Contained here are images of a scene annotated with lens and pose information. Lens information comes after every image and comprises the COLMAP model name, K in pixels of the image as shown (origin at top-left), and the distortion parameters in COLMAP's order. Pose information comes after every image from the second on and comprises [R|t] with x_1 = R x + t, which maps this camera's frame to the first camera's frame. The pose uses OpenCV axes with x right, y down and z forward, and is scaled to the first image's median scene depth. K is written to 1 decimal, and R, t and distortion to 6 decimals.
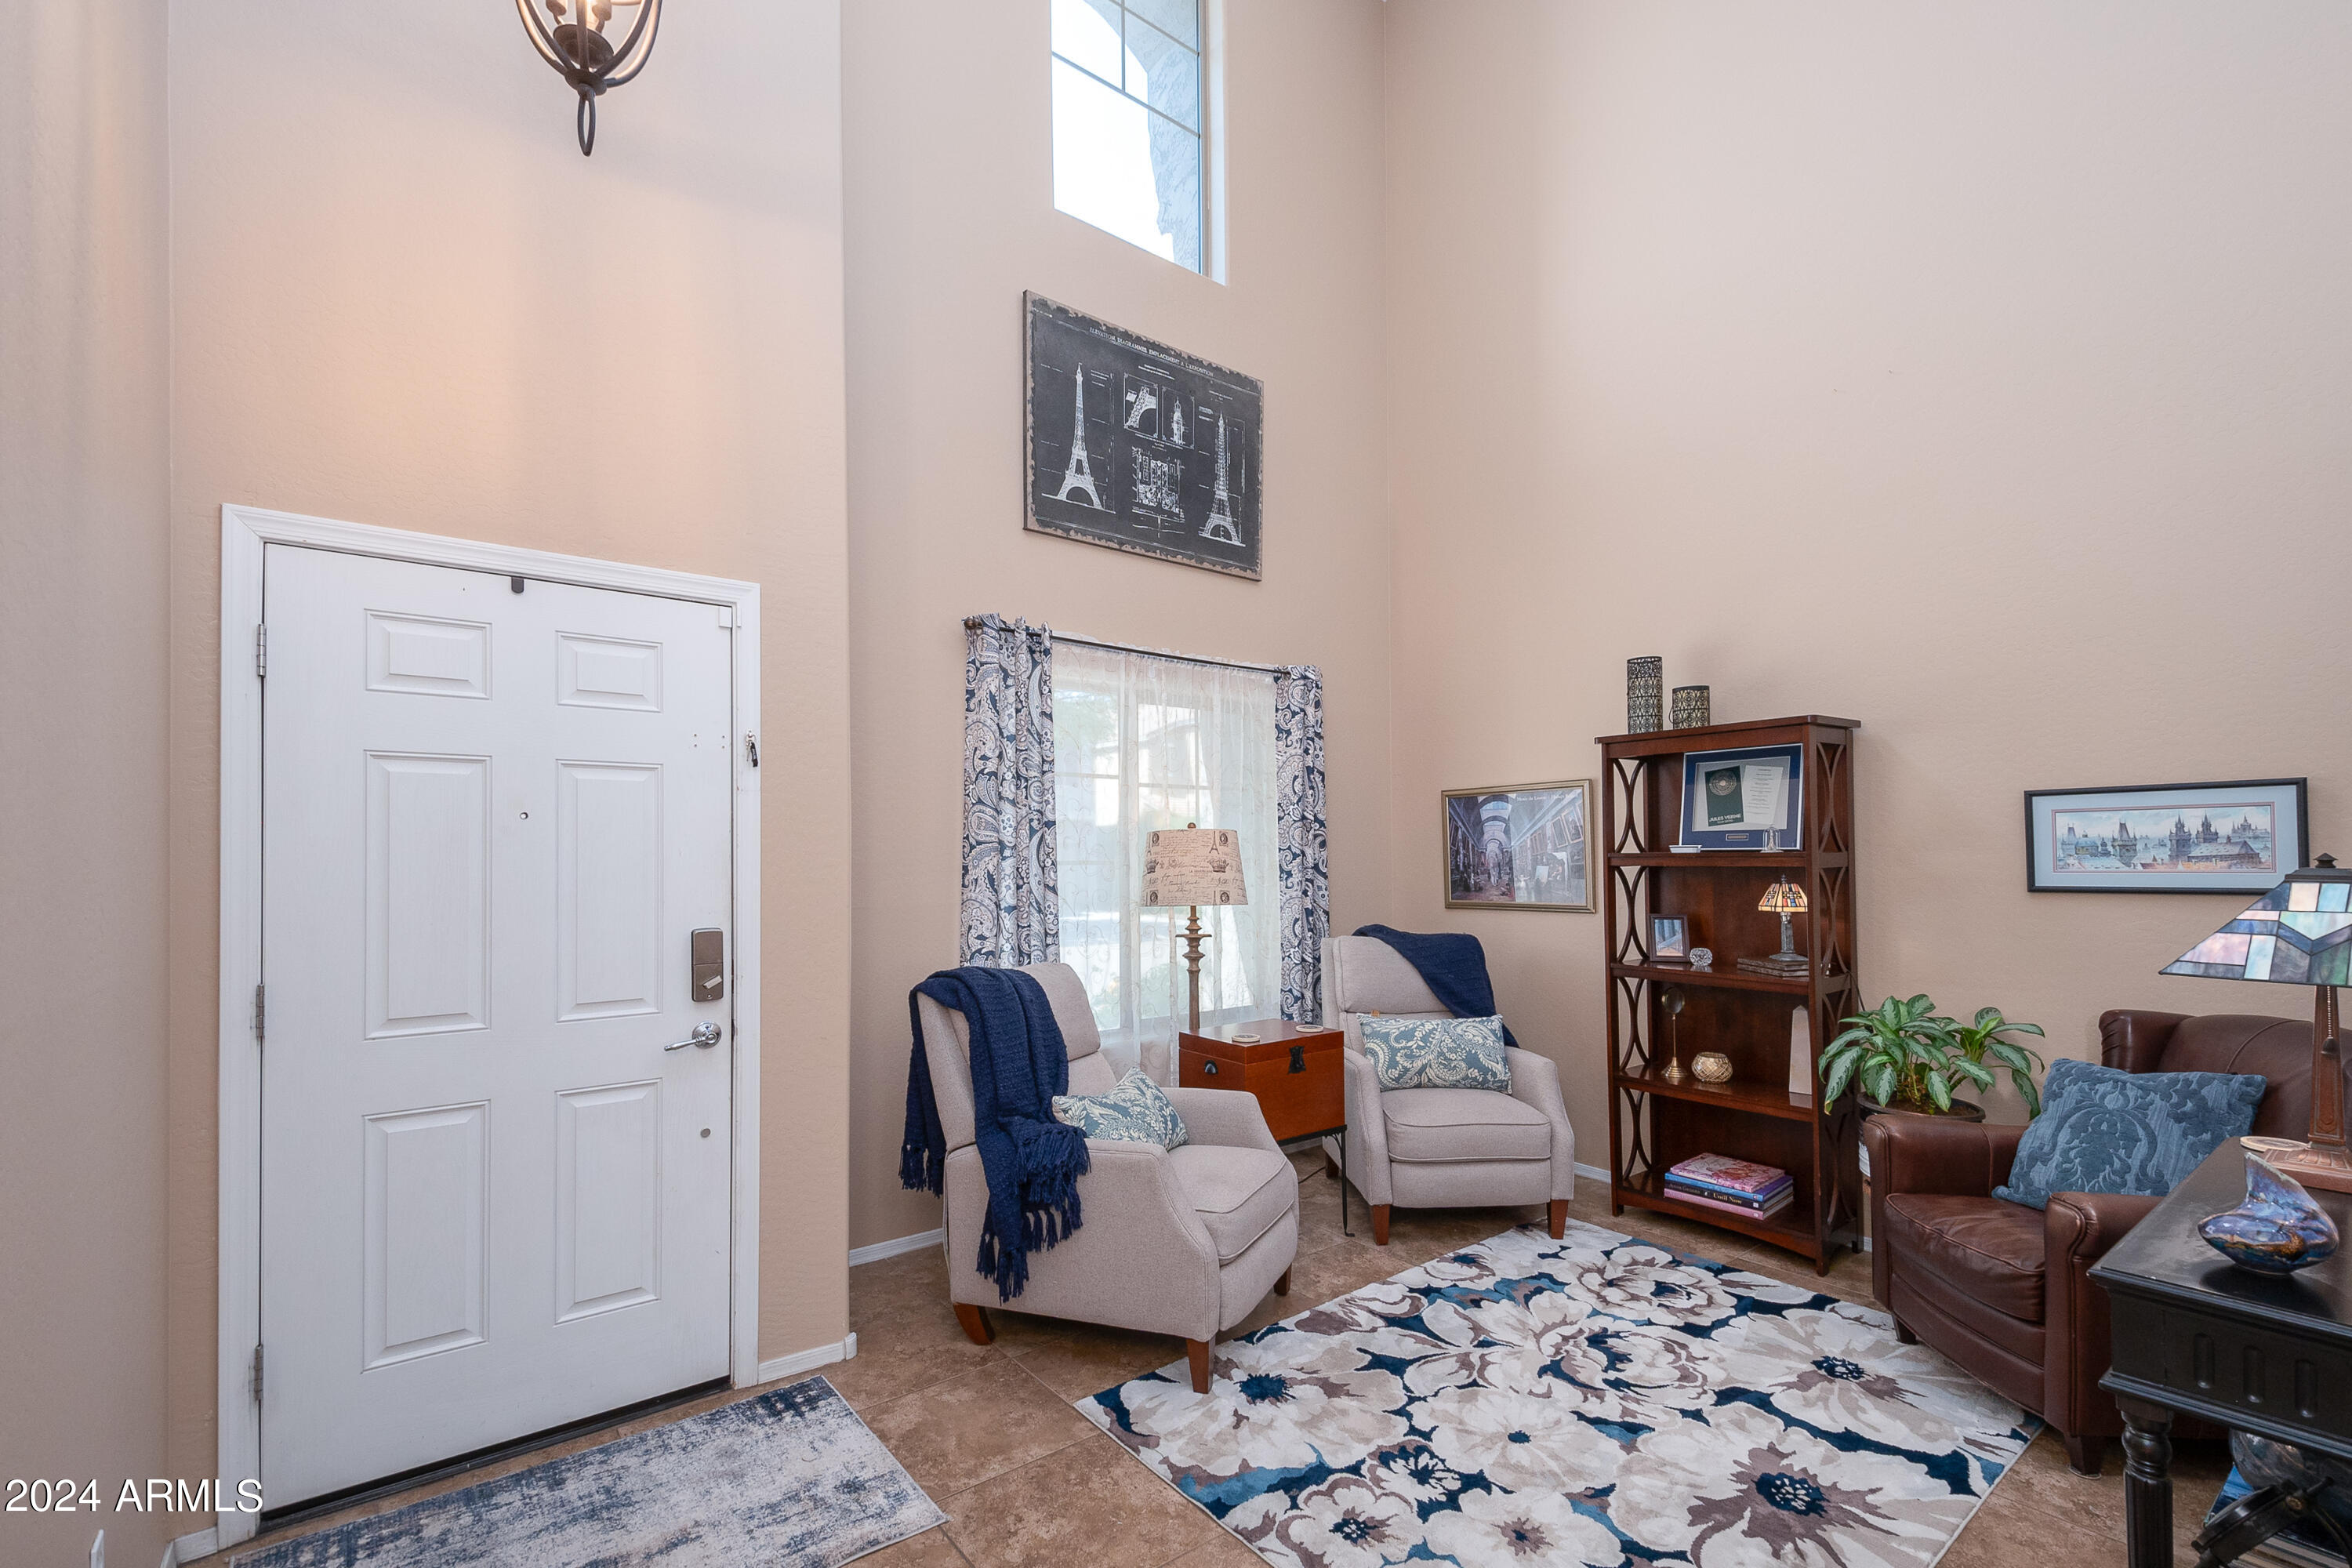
lens RADIAL K [[1043.4, 0, 1182.1], [0, 1043.4, 849.5], [0, 0, 1]] dist [0.001551, 0.000037]
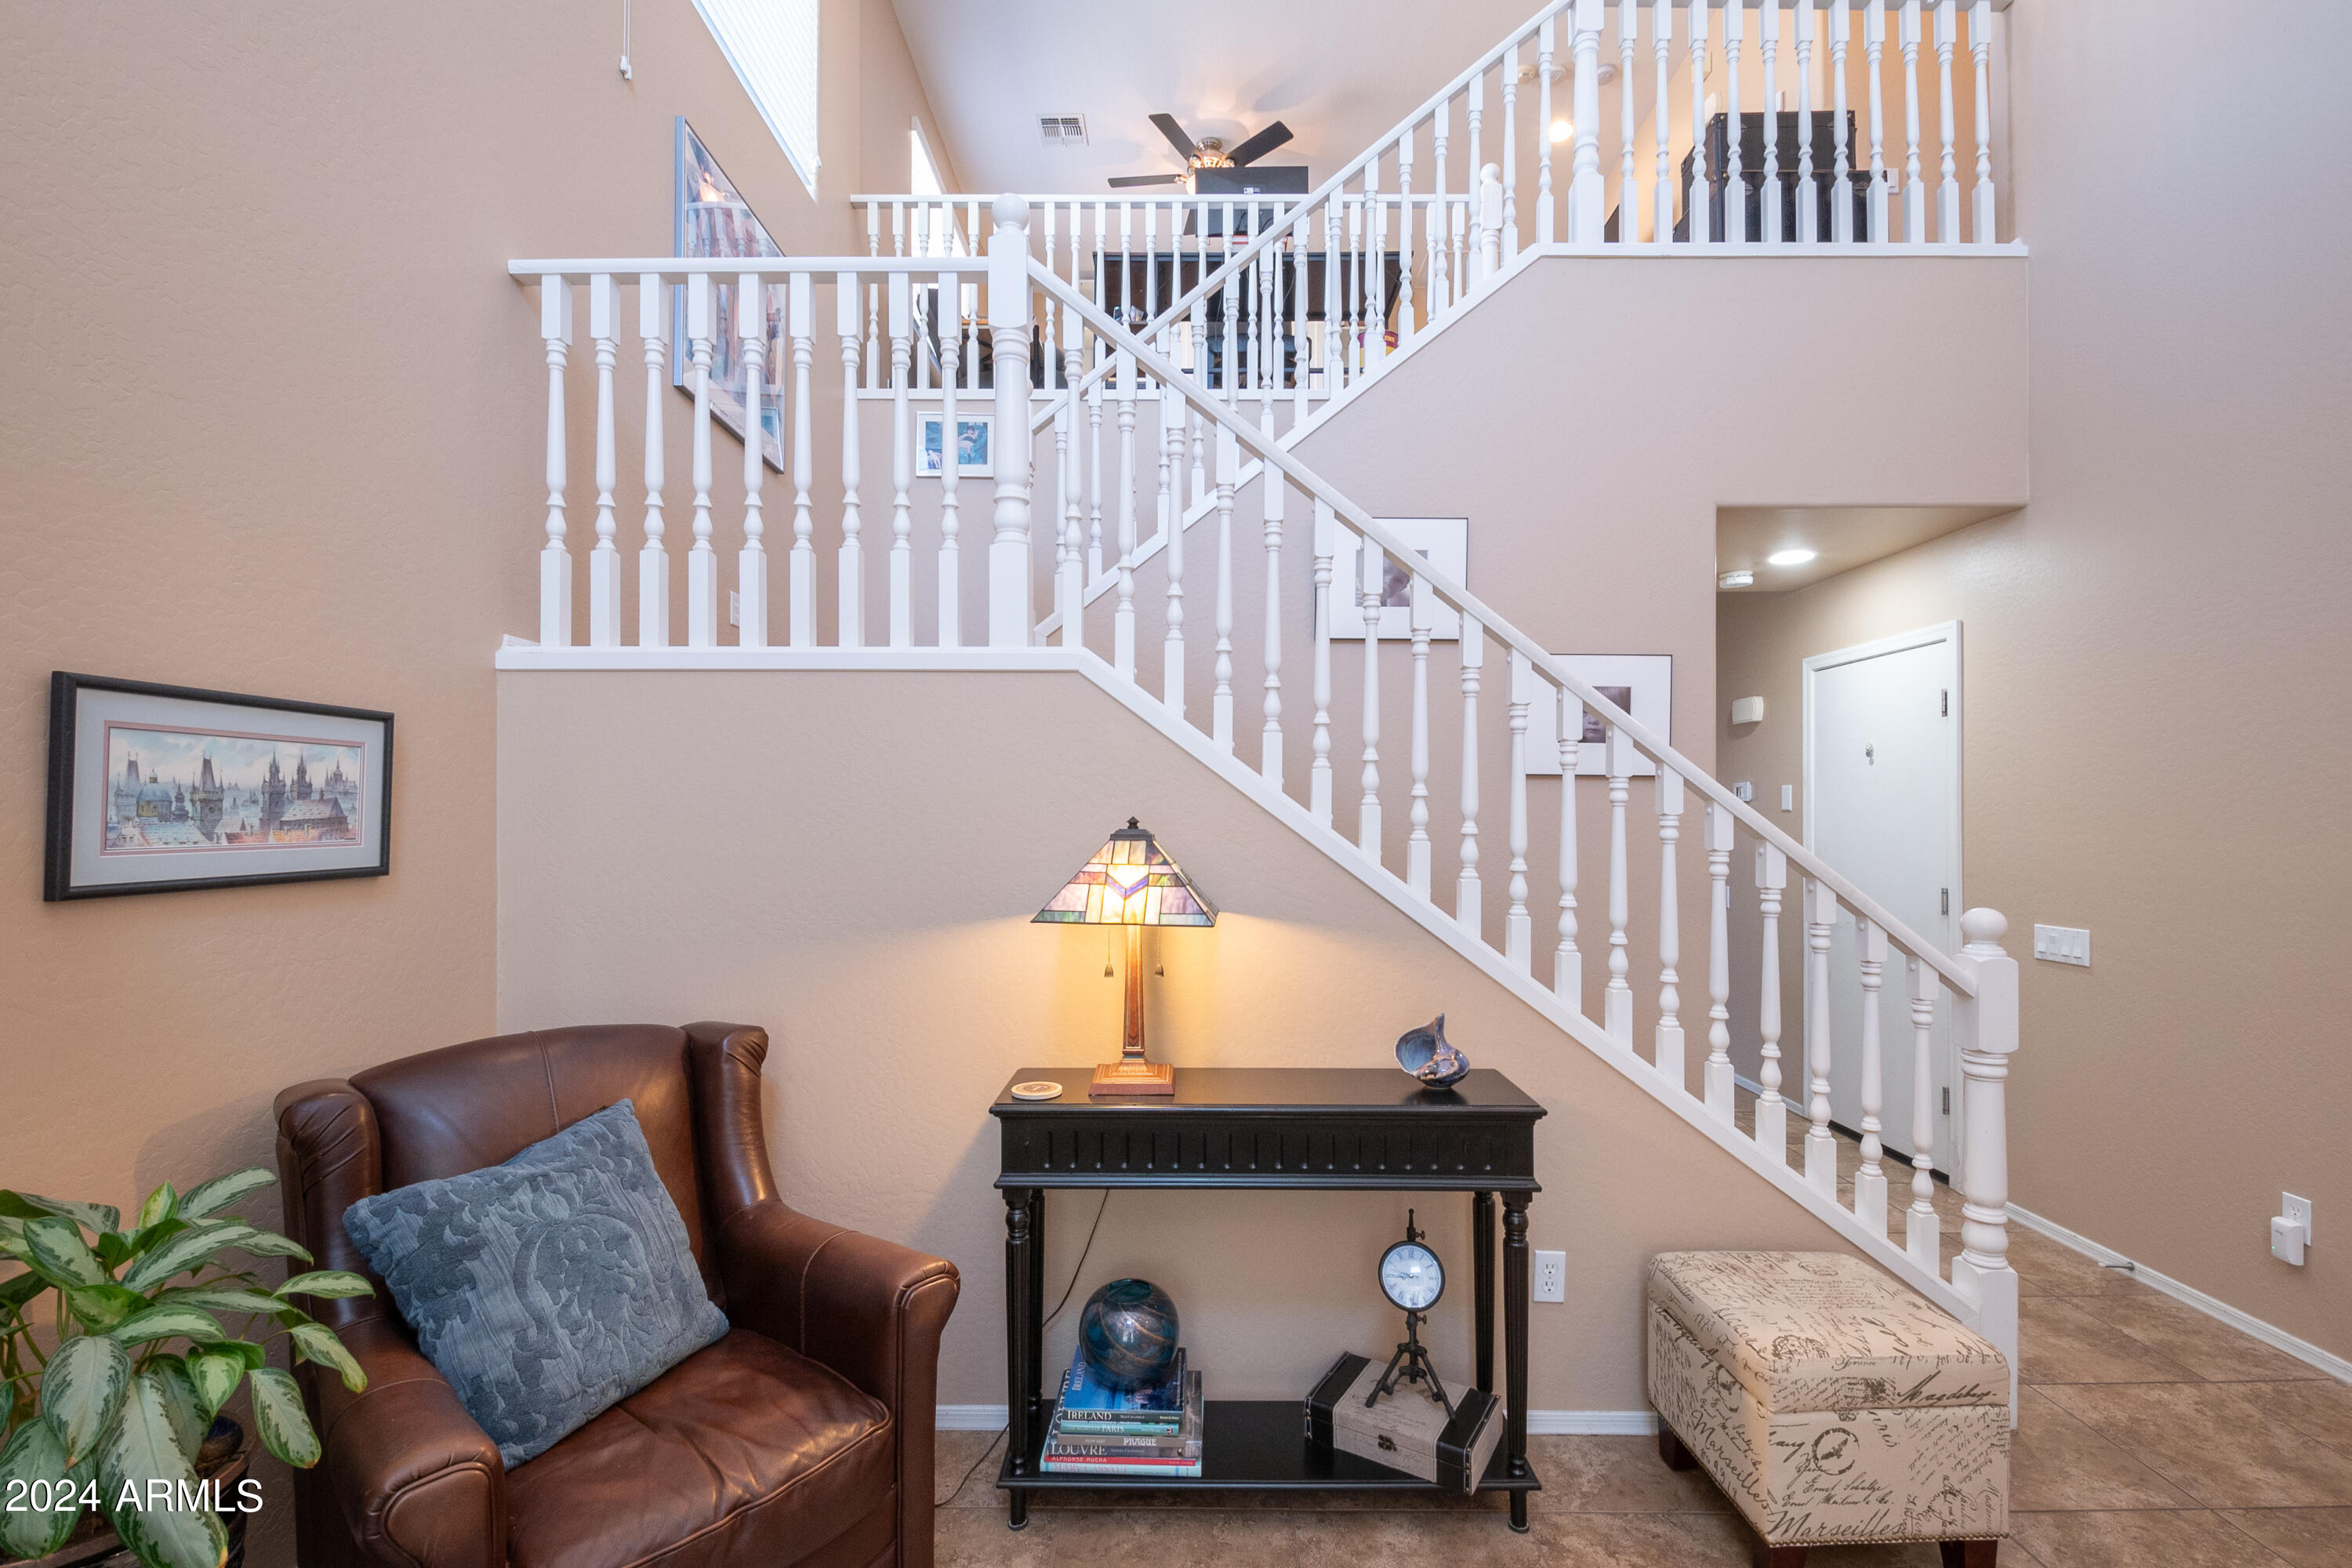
lens RADIAL K [[1043.4, 0, 1178.7], [0, 1043.4, 797.1], [0, 0, 1]] dist [0.001551, 0.000037]
pose [[-0.778392, 0.016077, 0.627573, 0.172742], [-0.003537, 0.999544, -0.029993, 0.008796], [-0.627769, -0.025566, -0.777980, 1.122903]]
